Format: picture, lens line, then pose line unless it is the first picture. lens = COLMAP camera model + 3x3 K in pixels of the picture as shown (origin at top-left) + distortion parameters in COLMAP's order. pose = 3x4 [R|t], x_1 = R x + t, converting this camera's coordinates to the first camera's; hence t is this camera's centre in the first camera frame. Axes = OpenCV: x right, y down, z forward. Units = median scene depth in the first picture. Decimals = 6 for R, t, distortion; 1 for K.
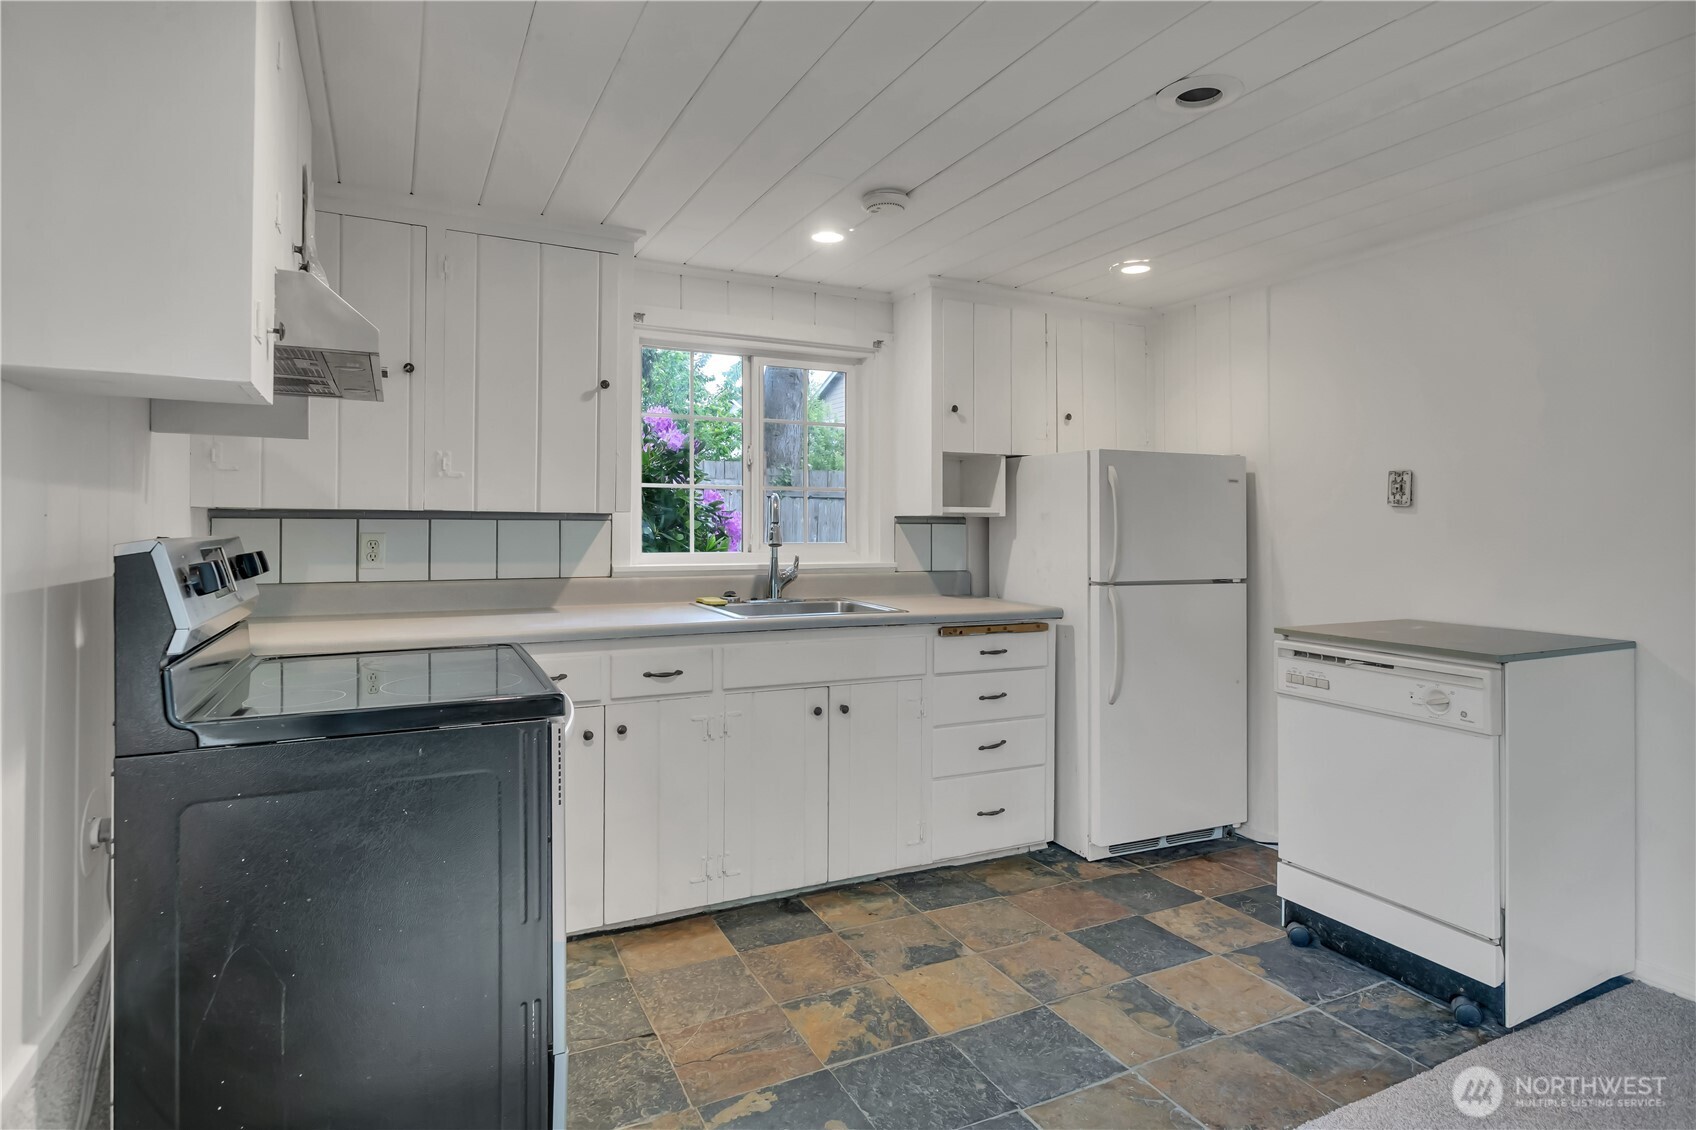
lens RADIAL K [[924.0, 0, 859.5], [0, 924.0, 510.7], [0, 0, 1]] dist [-0.002728, 0.002368]
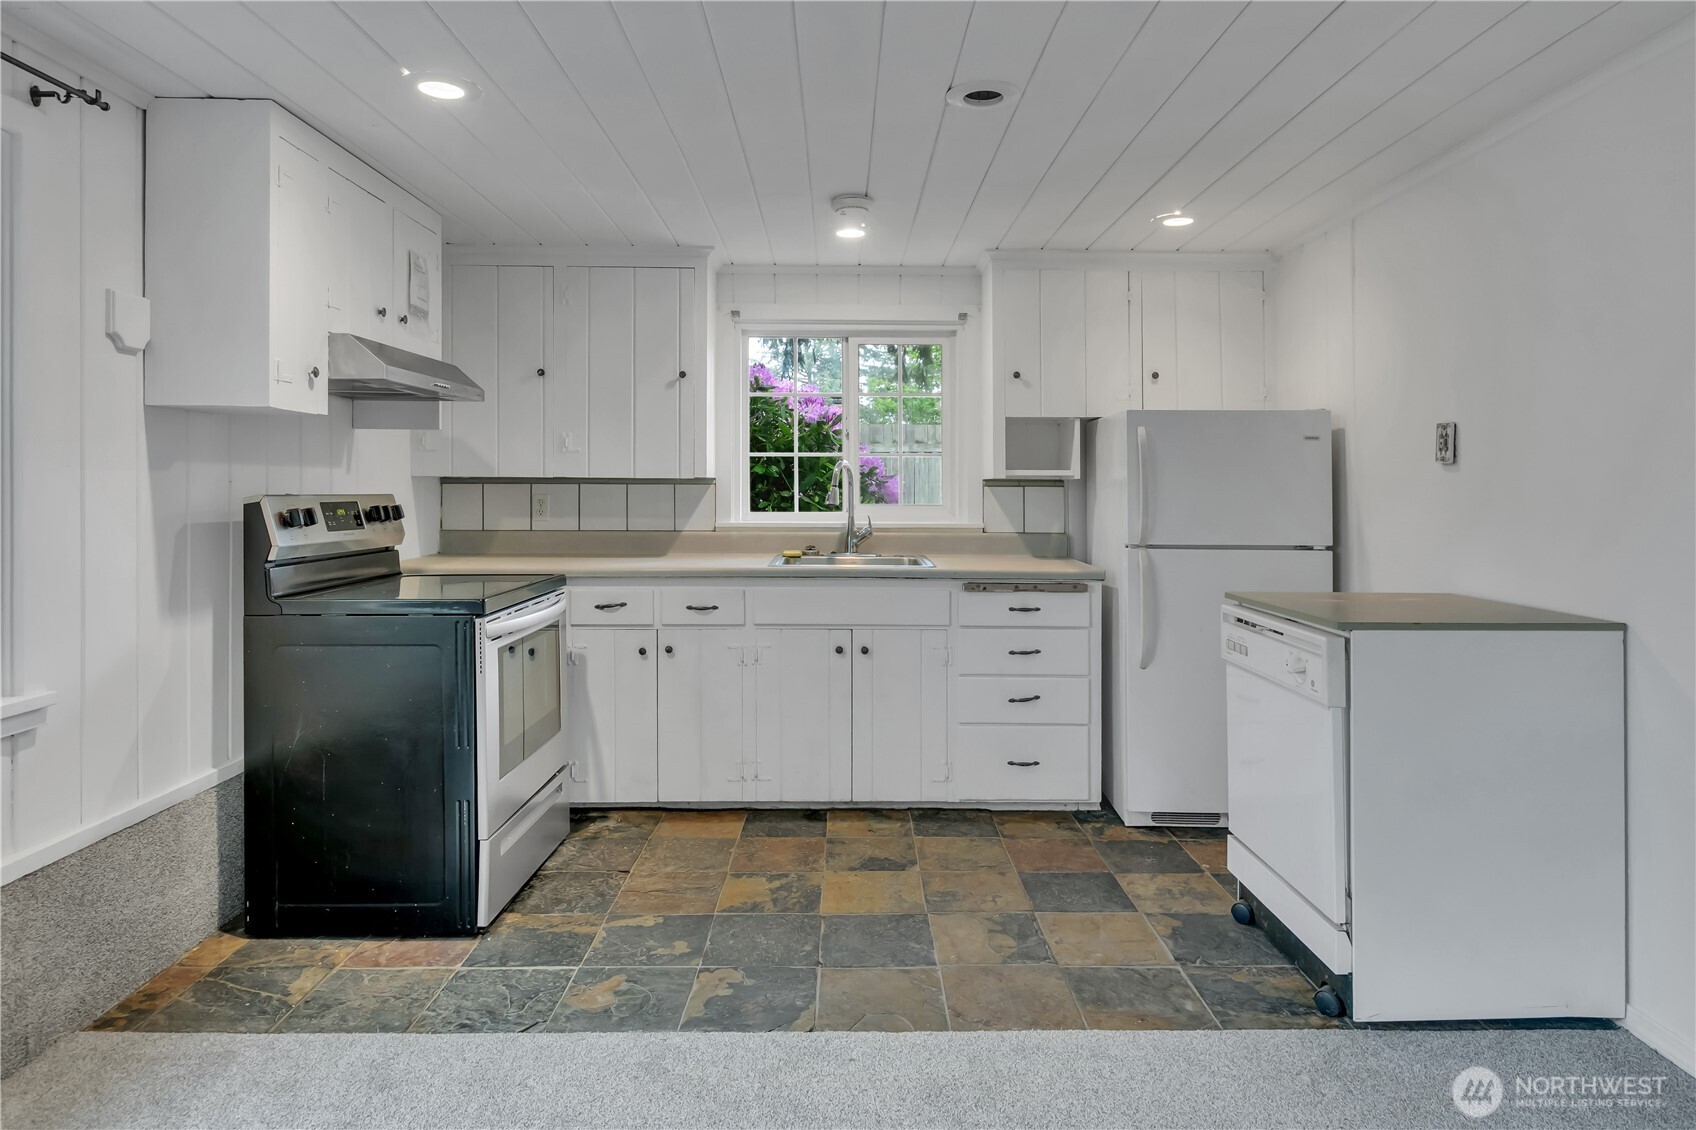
lens RADIAL K [[988.4, 0, 846.8], [0, 988.4, 482.1], [0, 0, 1]] dist [-0.004161, -0.001136]
pose [[0.895254, -0.005753, -0.445519, 0.508048], [0.008377, 0.999957, 0.003920, 0.004287], [0.445477, -0.007241, 0.895264, -0.089925]]
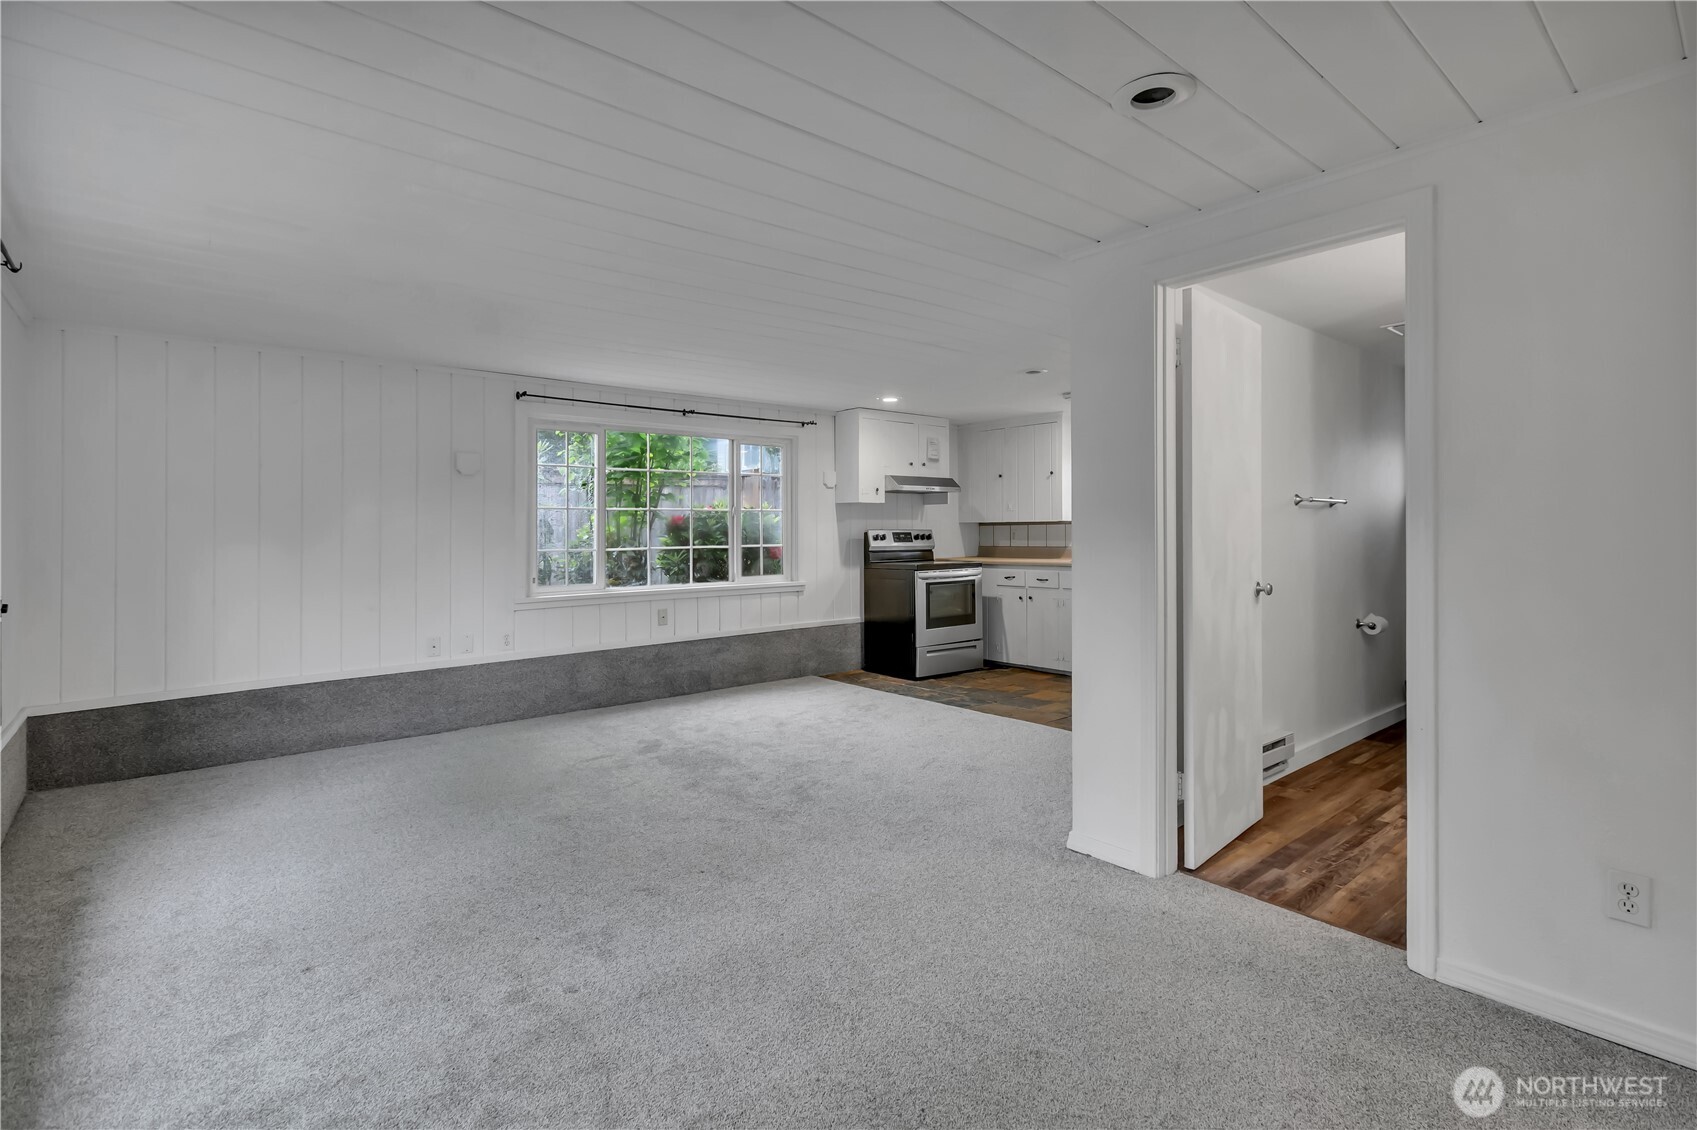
lens RADIAL K [[795.4, 0, 850.0], [0, 795.4, 539.1], [0, 0, 1]] dist [0.002588, -0.001615]
pose [[0.222495, -0.000364, -0.974934, 1.812576], [0.021057, 0.999768, 0.004432, 0.030561], [0.974706, -0.021516, 0.222451, -0.074582]]
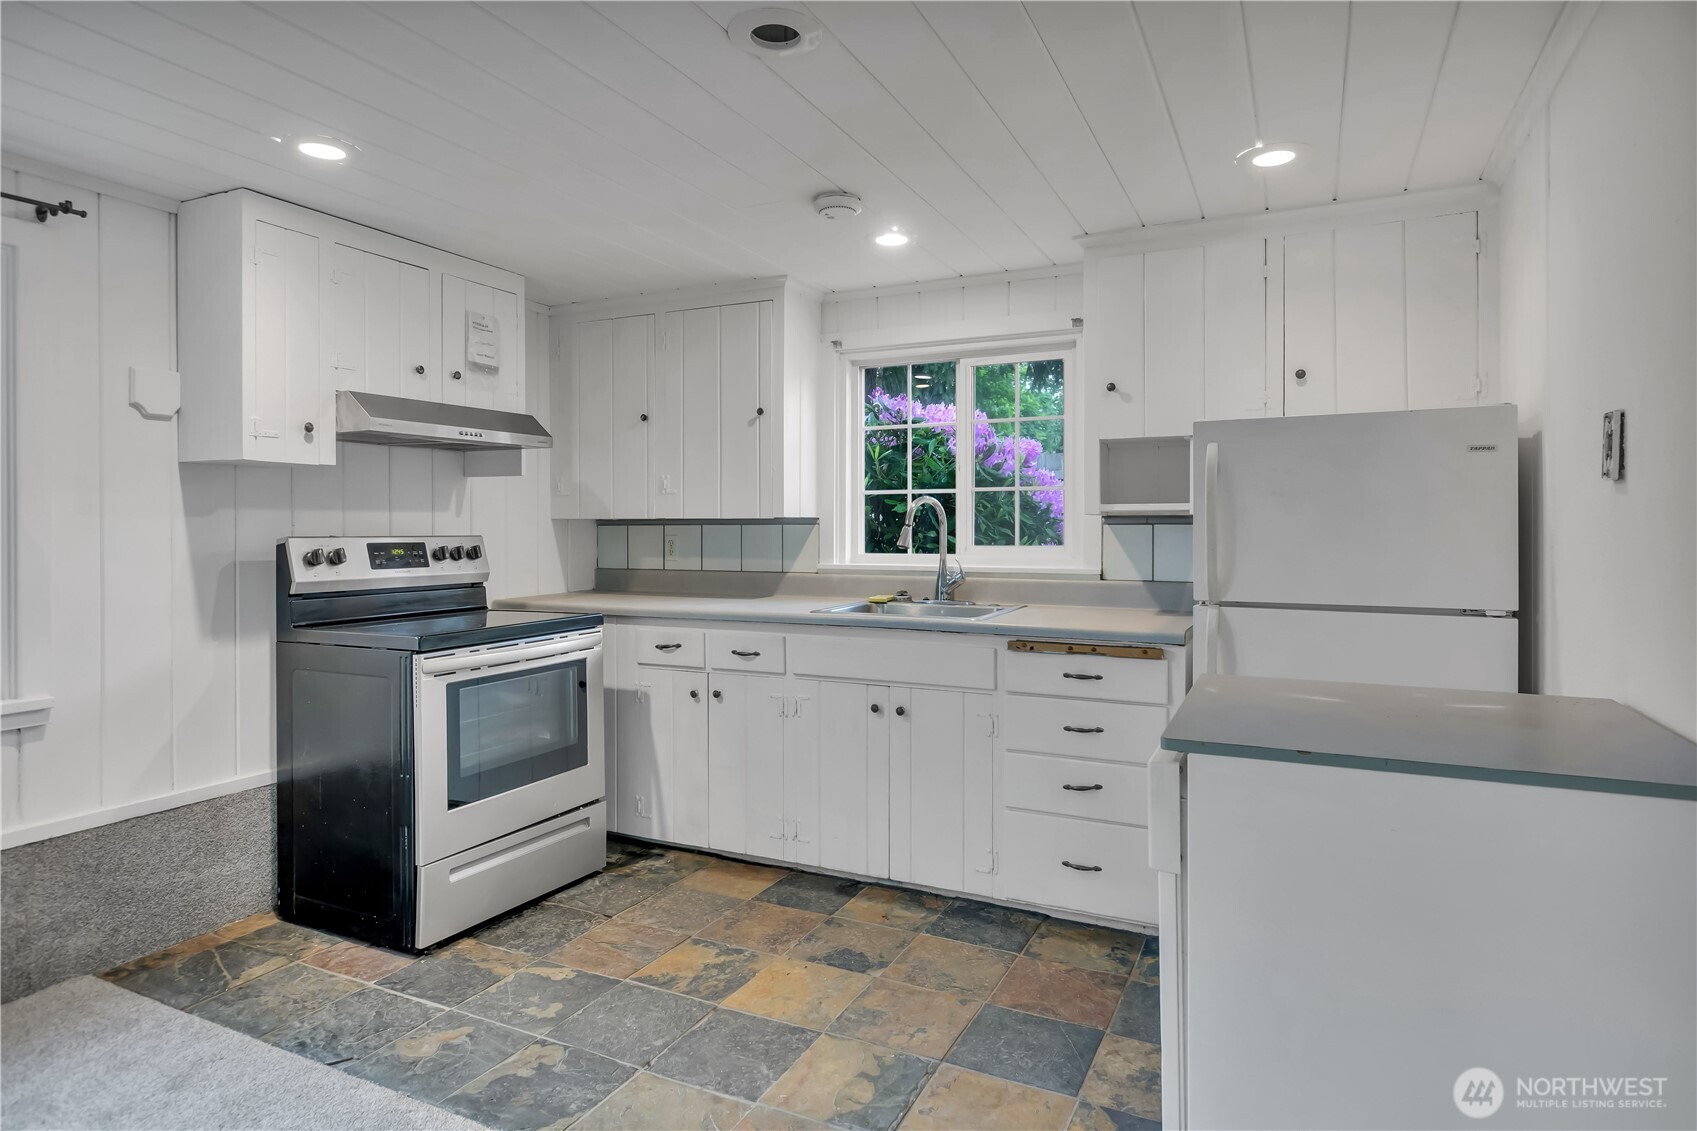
lens RADIAL K [[942.9, 0, 852.7], [0, 942.9, 536.6], [0, 0, 1]] dist [0.002323, -0.002937]
pose [[0.601015, -0.000620, -0.799237, 0.773272], [0.017622, 0.999767, 0.012477, 0.012727], [0.799043, -0.021583, 0.600886, 0.354966]]
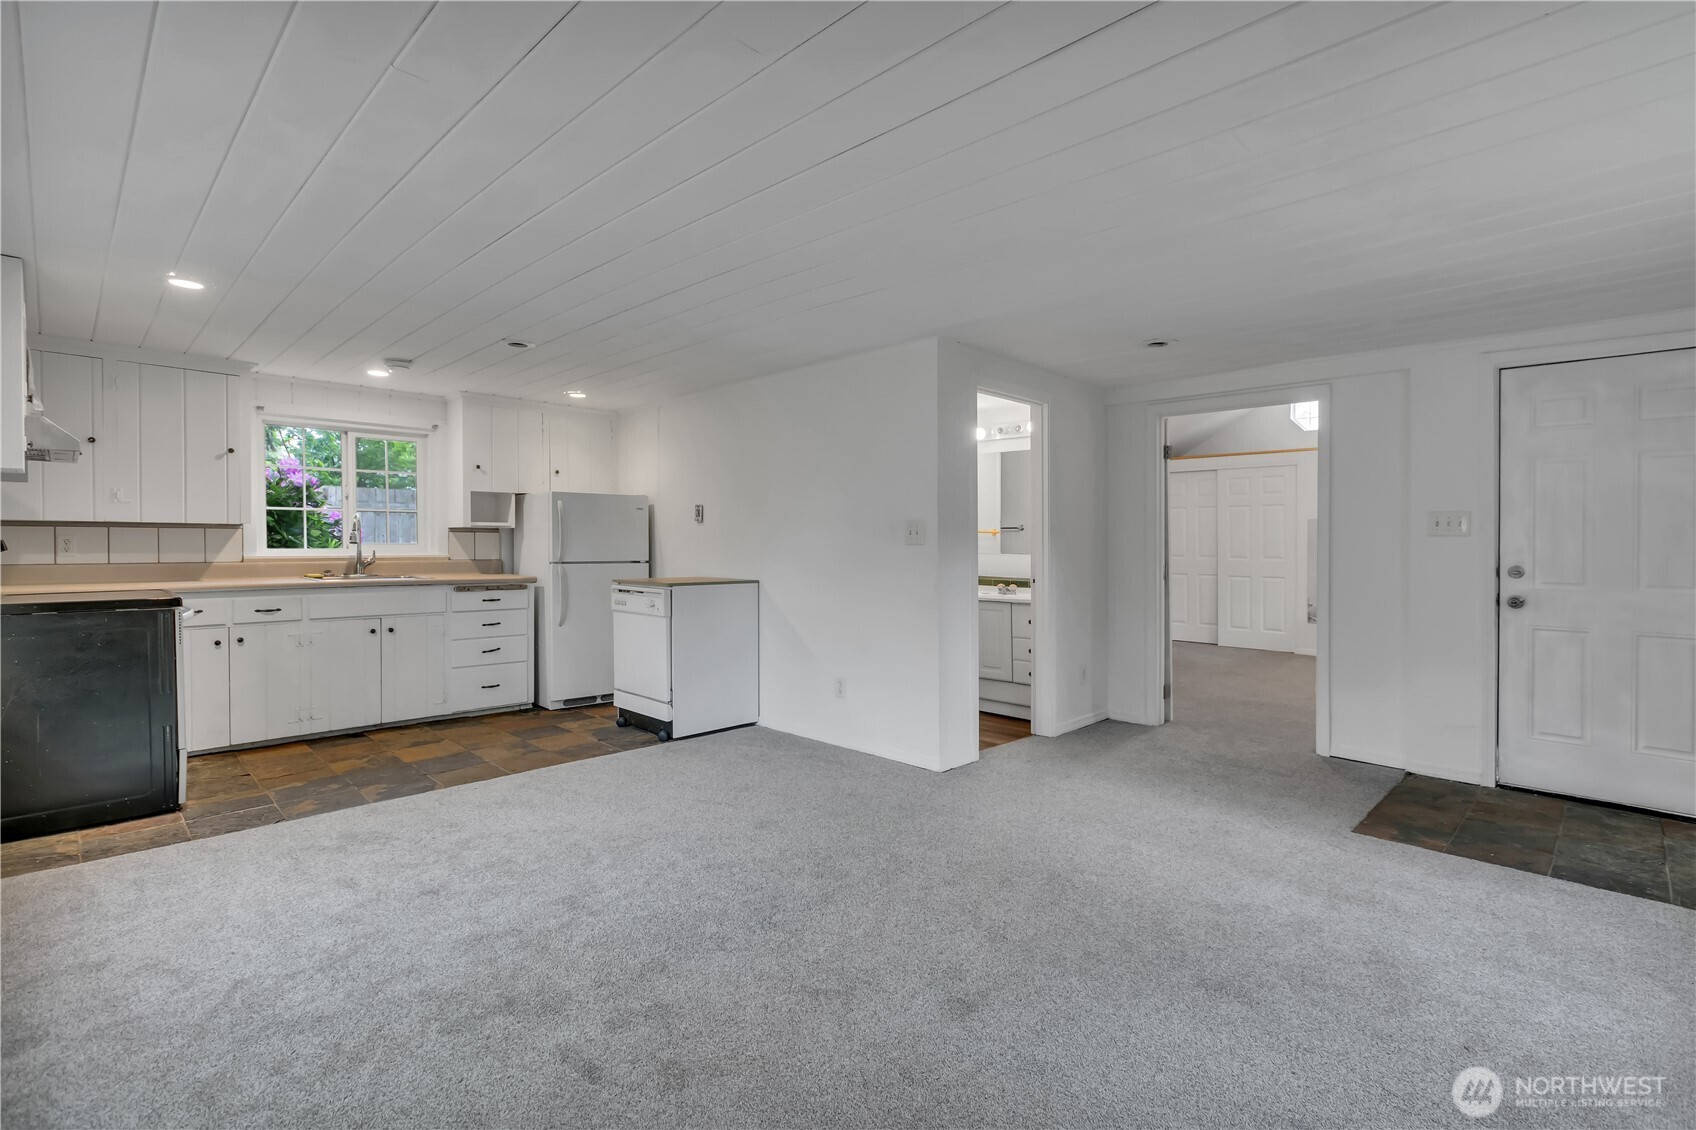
lens RADIAL K [[794.9, 0, 863.8], [0, 794.9, 551.3], [0, 0, 1]] dist [0.002588, -0.001615]
pose [[0.947592, -0.006998, 0.319407, 0.378228], [-0.001127, 0.999681, 0.025245, 0.015340], [-0.319482, -0.024282, 0.947281, -0.820113]]
